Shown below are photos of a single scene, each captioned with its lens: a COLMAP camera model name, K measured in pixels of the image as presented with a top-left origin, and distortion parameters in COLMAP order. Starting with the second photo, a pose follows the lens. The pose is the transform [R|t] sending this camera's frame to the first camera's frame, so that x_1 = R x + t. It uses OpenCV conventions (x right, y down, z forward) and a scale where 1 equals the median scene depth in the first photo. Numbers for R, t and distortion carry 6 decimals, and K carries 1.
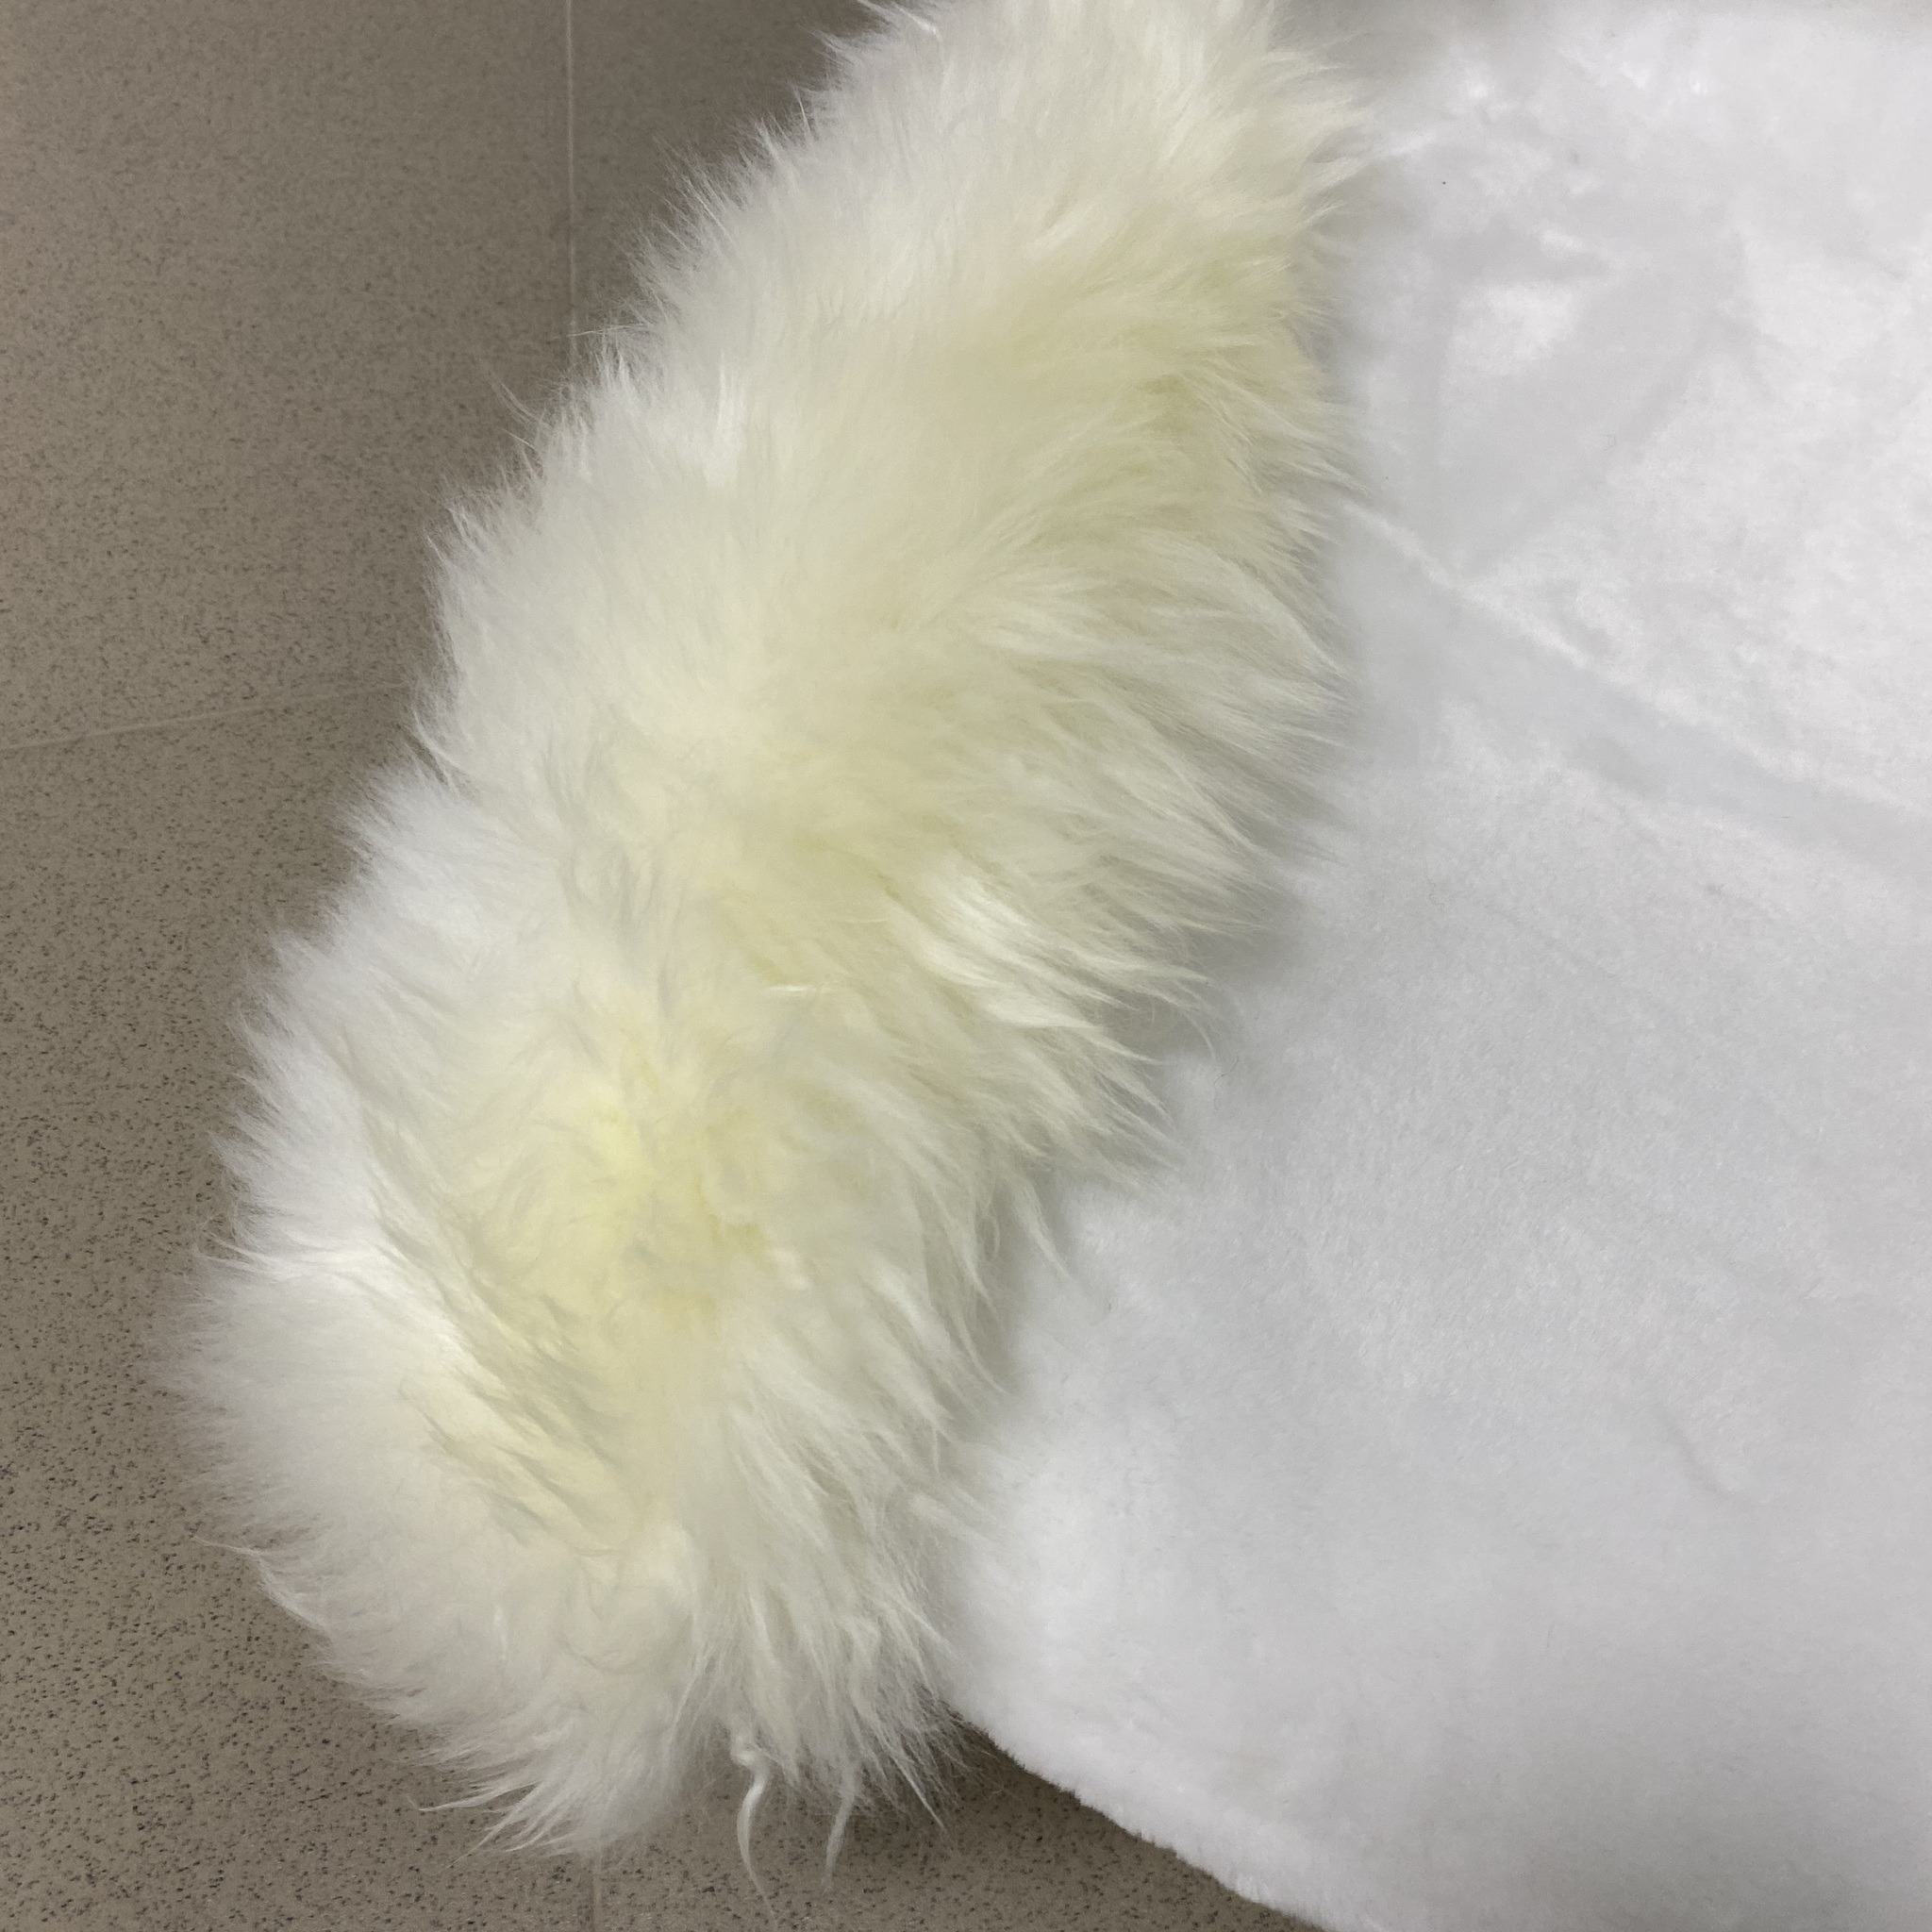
lens RADIAL K [[2060.8, 0, 982.7], [0, 2060.8, 956.8], [0, 0, 1]] dist [-0.033289, 0.000000]
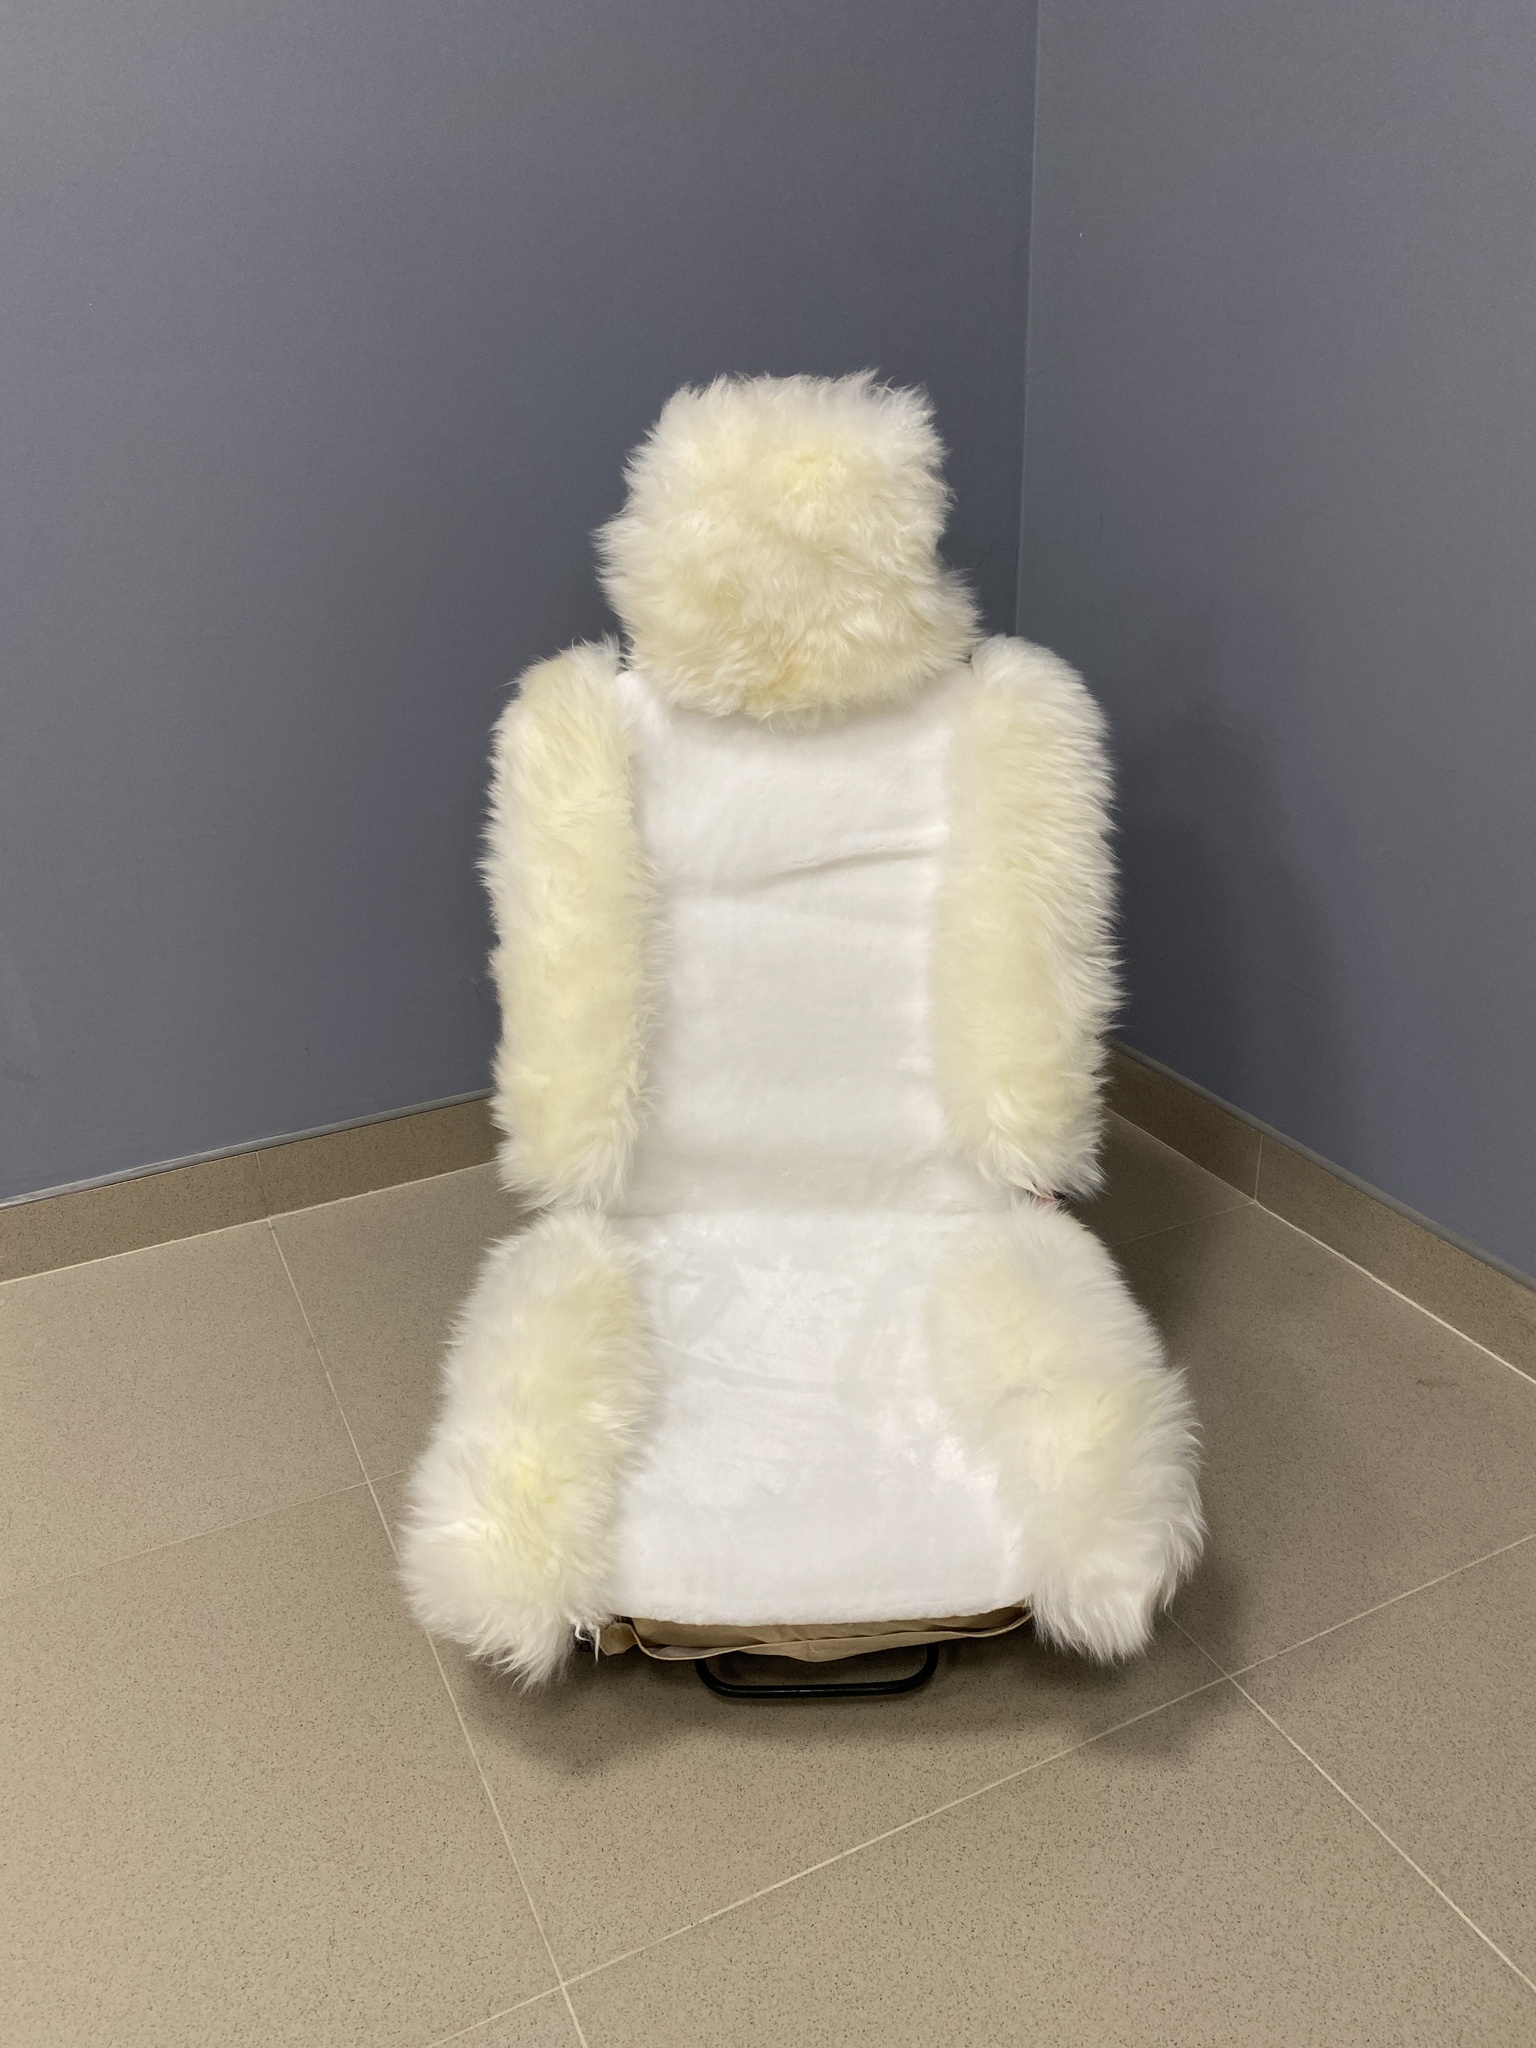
lens RADIAL K [[1553.6, 0, 775.0], [0, 1553.6, 1031.0], [0, 0, 1]] dist [0.002737, 0.002245]
pose [[0.943832, -0.067293, 0.323501, -0.542186], [0.232509, 0.830898, -0.505518, 0.878740], [-0.234778, 0.552341, 0.799874, -1.818379]]
